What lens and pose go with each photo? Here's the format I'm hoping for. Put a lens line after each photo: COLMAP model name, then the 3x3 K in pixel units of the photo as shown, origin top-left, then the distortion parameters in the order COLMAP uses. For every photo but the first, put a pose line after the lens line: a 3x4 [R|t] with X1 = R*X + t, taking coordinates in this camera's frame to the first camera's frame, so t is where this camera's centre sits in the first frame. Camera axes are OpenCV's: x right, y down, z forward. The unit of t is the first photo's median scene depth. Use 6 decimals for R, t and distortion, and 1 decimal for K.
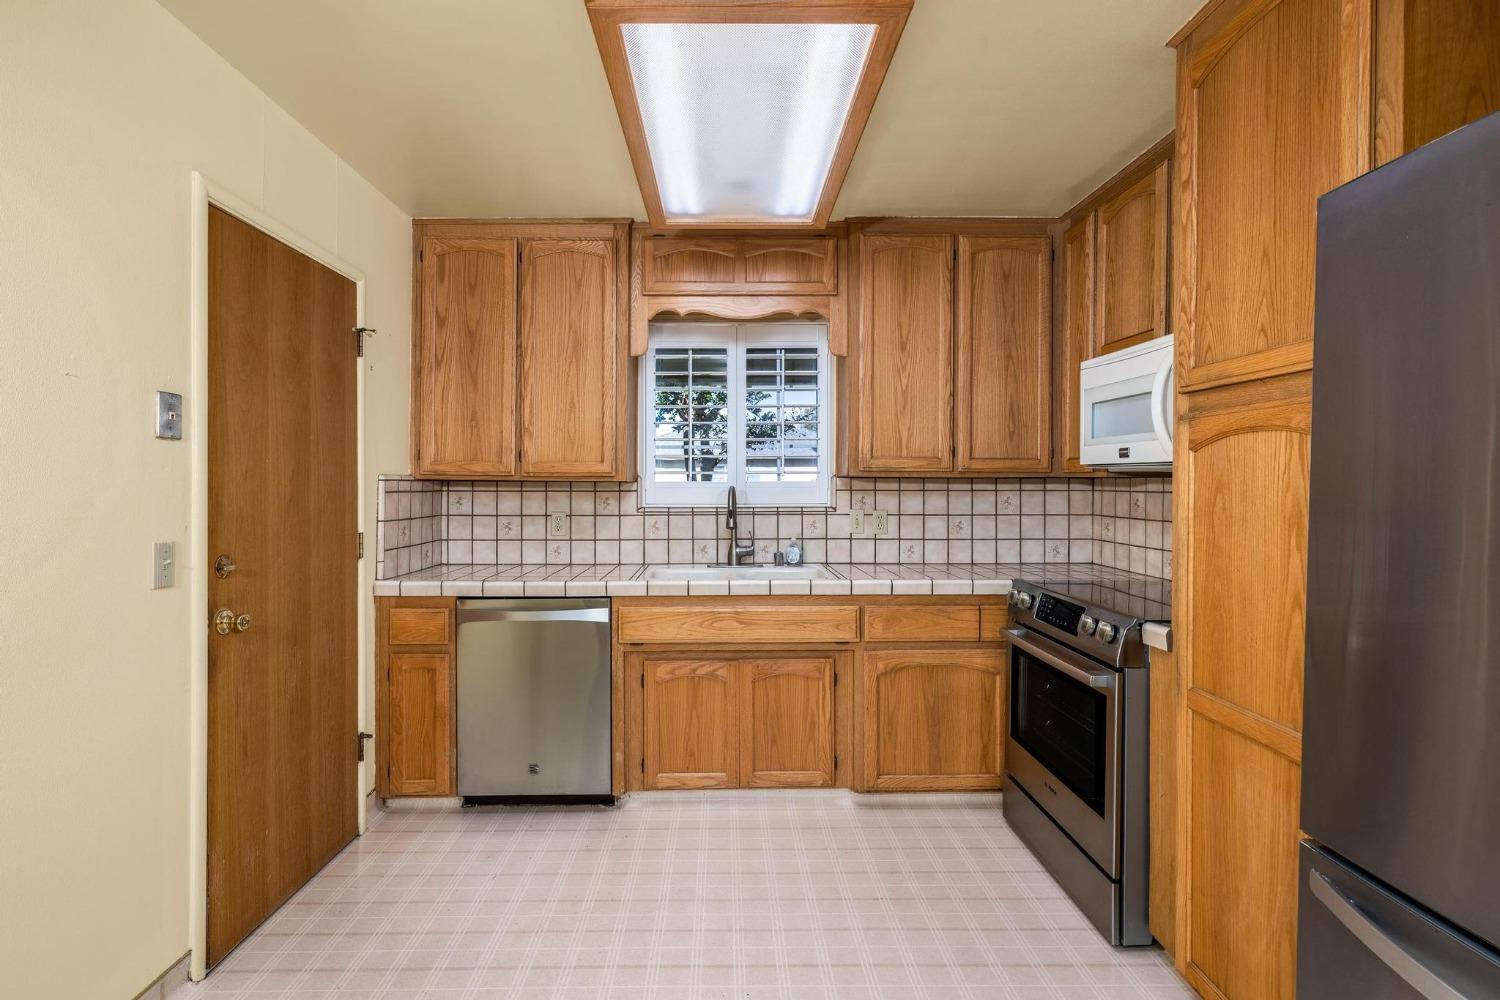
lens RADIAL K [[686.3, 0, 747.2], [0, 686.3, 487.1], [0, 0, 1]] dist [-0.004264, 0.000383]
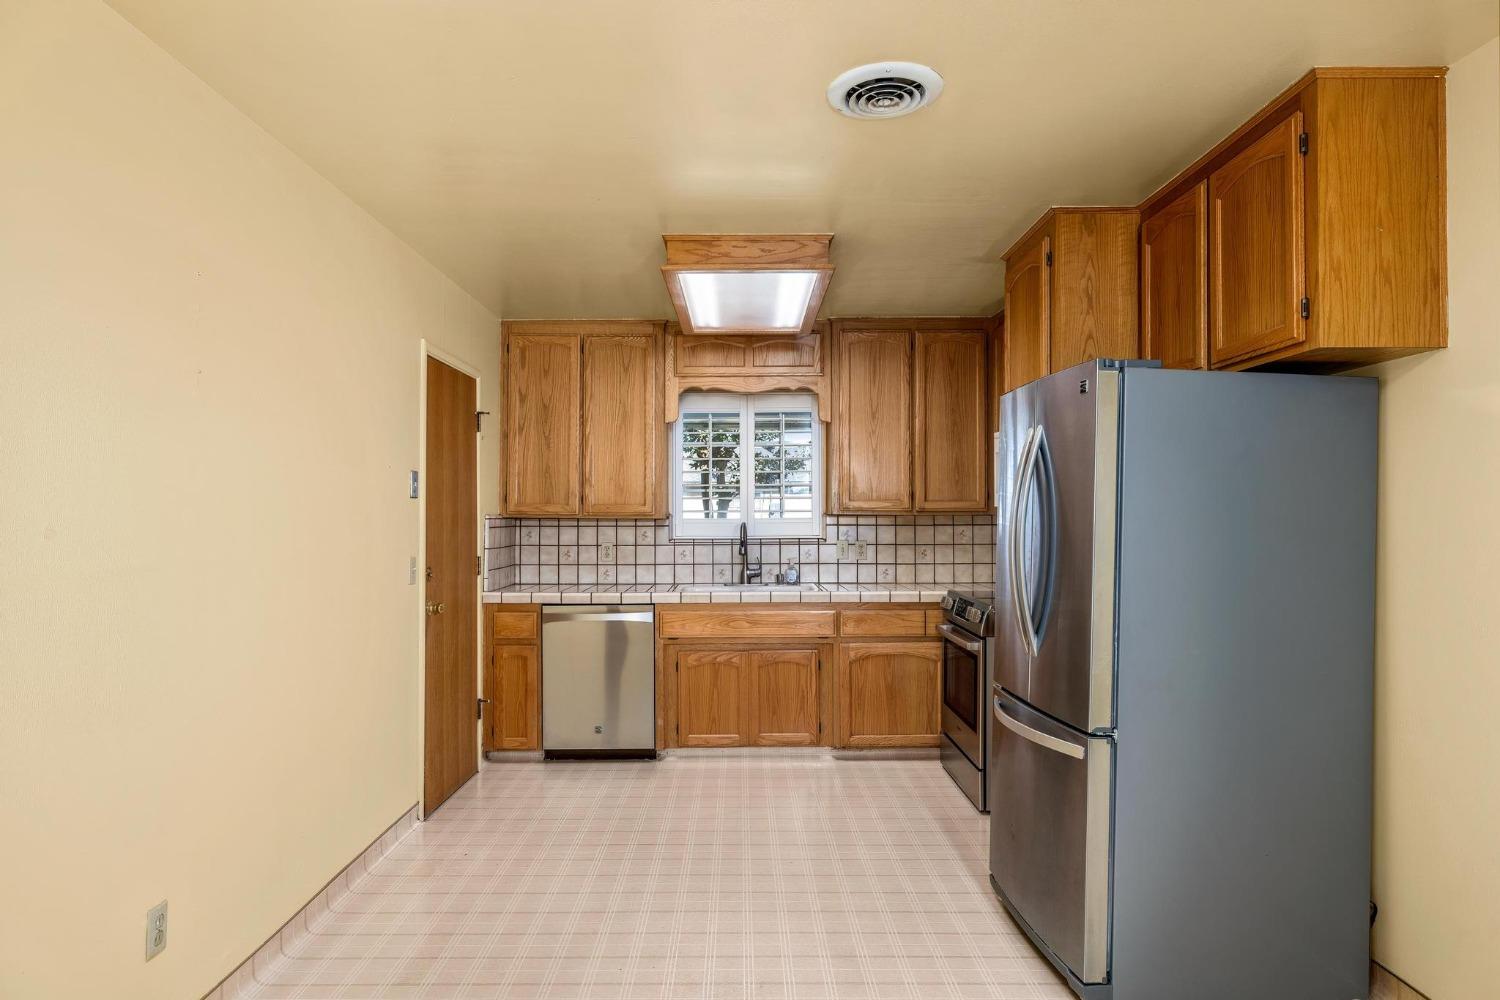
lens RADIAL K [[880.8, 0, 752.7], [0, 880.8, 506.2], [0, 0, 1]] dist [-0.002042, 0.001342]
pose [[0.999815, -0.002162, -0.019124, 0.030497], [0.001944, 0.999933, -0.011441, -0.013875], [0.019148, 0.011402, 0.999752, -0.733649]]
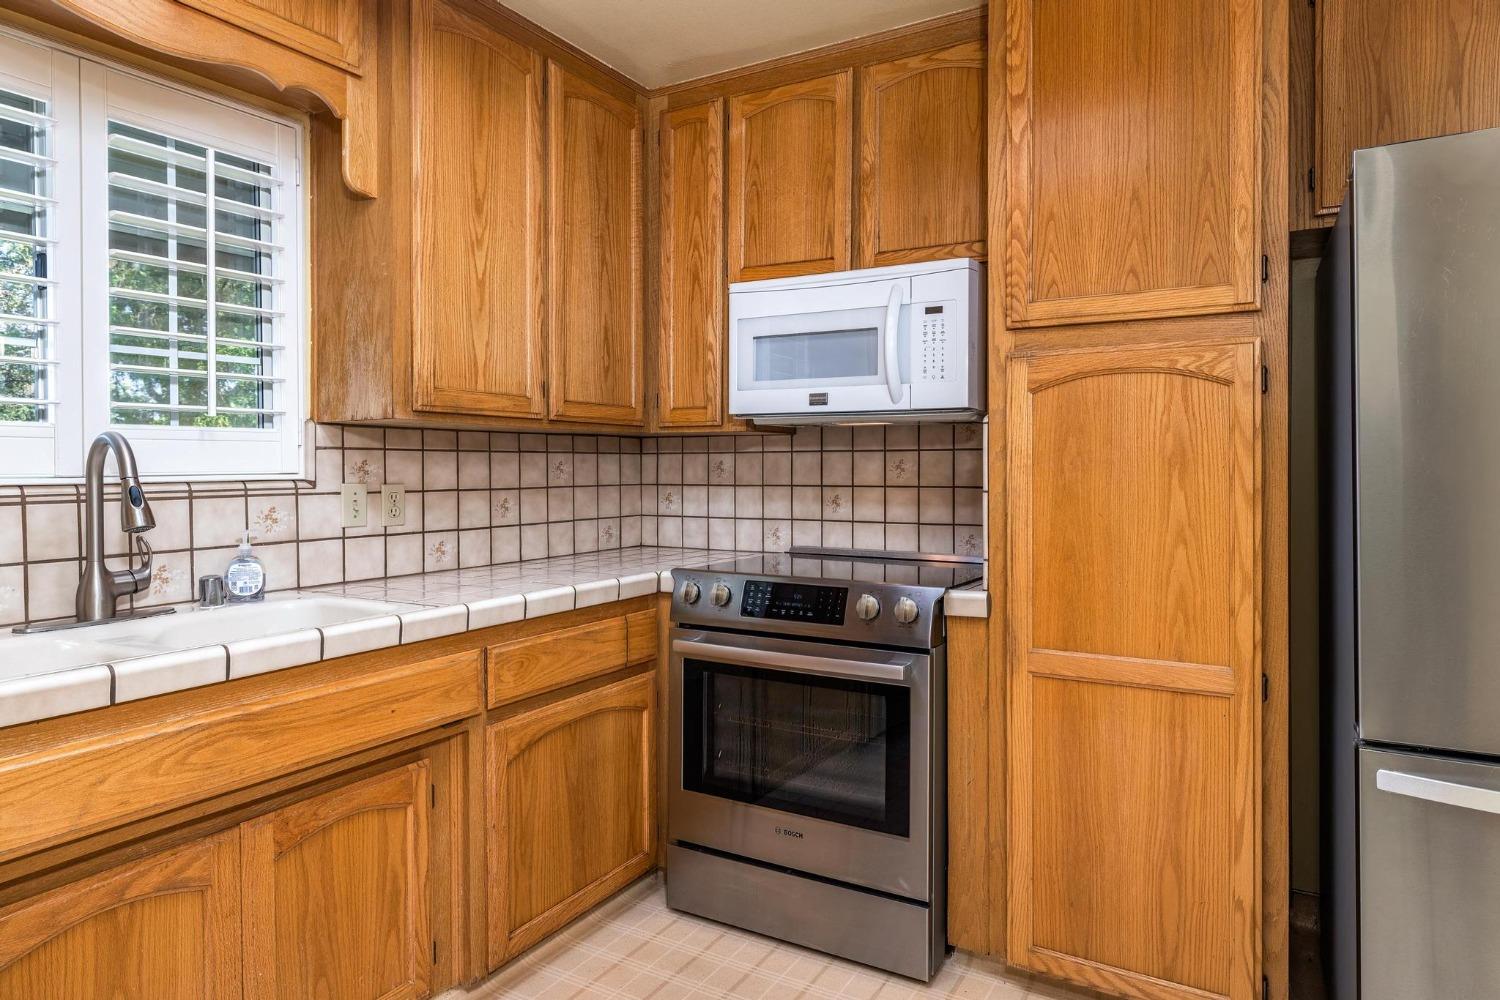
lens RADIAL K [[849.9, 0, 796.9], [0, 849.9, 473.0], [0, 0, 1]] dist [-0.005715, -0.000289]
pose [[0.502885, -0.008686, 0.864310, -0.294601], [0.008699, 0.999950, 0.004988, 0.027995], [-0.864310, 0.005010, 0.502935, 0.416255]]
